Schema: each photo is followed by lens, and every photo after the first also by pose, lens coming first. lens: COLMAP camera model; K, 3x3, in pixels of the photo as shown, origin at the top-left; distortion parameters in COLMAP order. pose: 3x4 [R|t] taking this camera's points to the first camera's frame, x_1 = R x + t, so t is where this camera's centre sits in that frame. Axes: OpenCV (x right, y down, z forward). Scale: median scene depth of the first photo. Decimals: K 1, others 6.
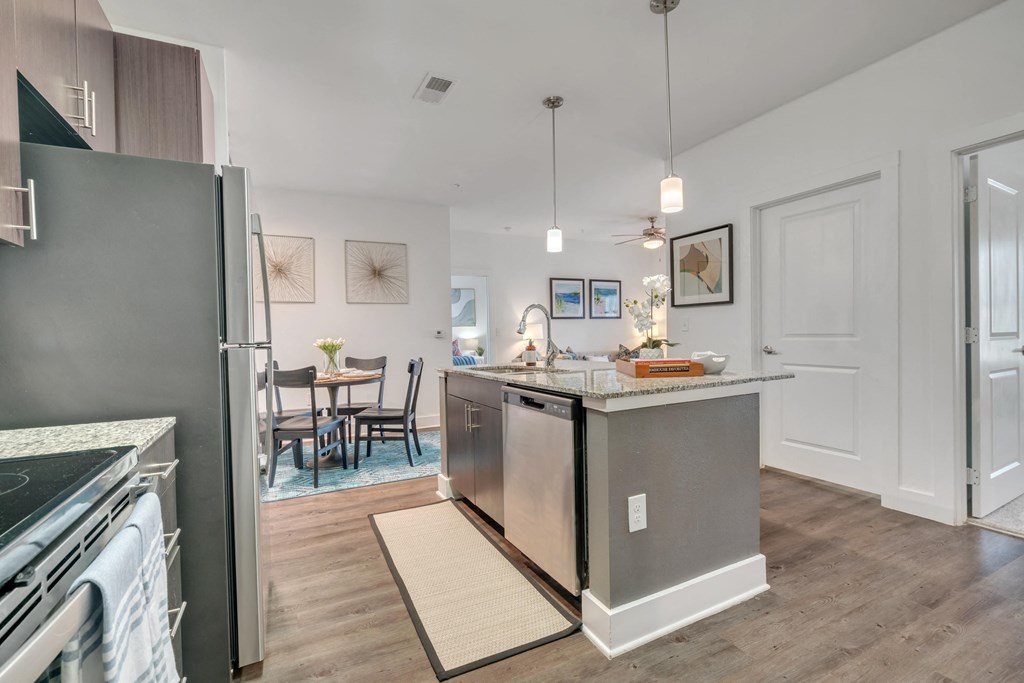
lens RADIAL K [[469.2, 0, 511.2], [0, 469.2, 338.5], [0, 0, 1]] dist [0.000829, 0.000561]
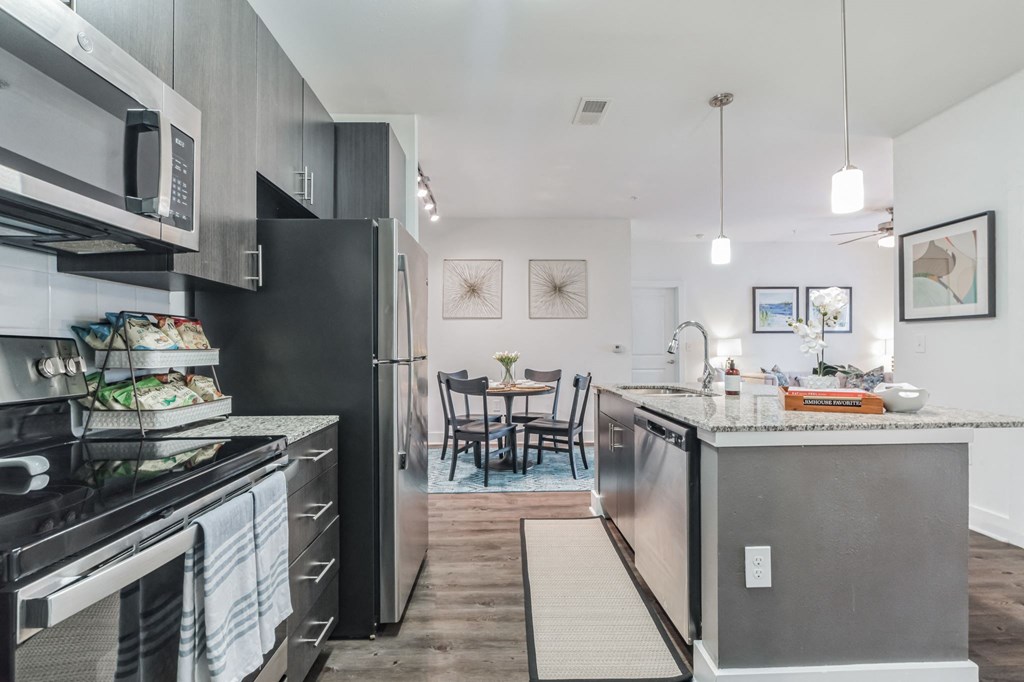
lens RADIAL K [[473.6, 0, 512.0], [0, 473.6, 341.0], [0, 0, 1]] dist [0.002302, 0.000731]
pose [[0.907405, 0.012957, -0.420057, 0.108031], [-0.020568, 0.999696, -0.013596, -0.012719], [0.419753, 0.020977, 0.907396, 0.000847]]
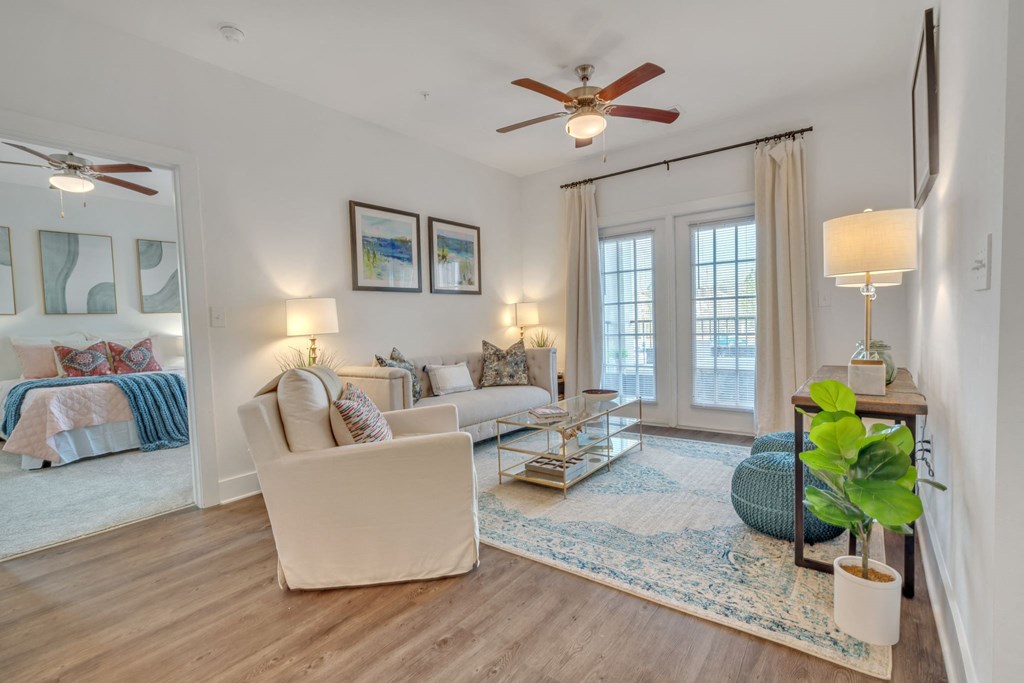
lens RADIAL K [[469.2, 0, 511.2], [0, 469.2, 338.5], [0, 0, 1]] dist [0.000829, 0.000561]
pose [[0.903219, -0.024285, 0.428493, 0.057167], [0.017153, 0.999643, 0.020499, -0.001731], [-0.428838, -0.011165, 0.903313, 1.168602]]
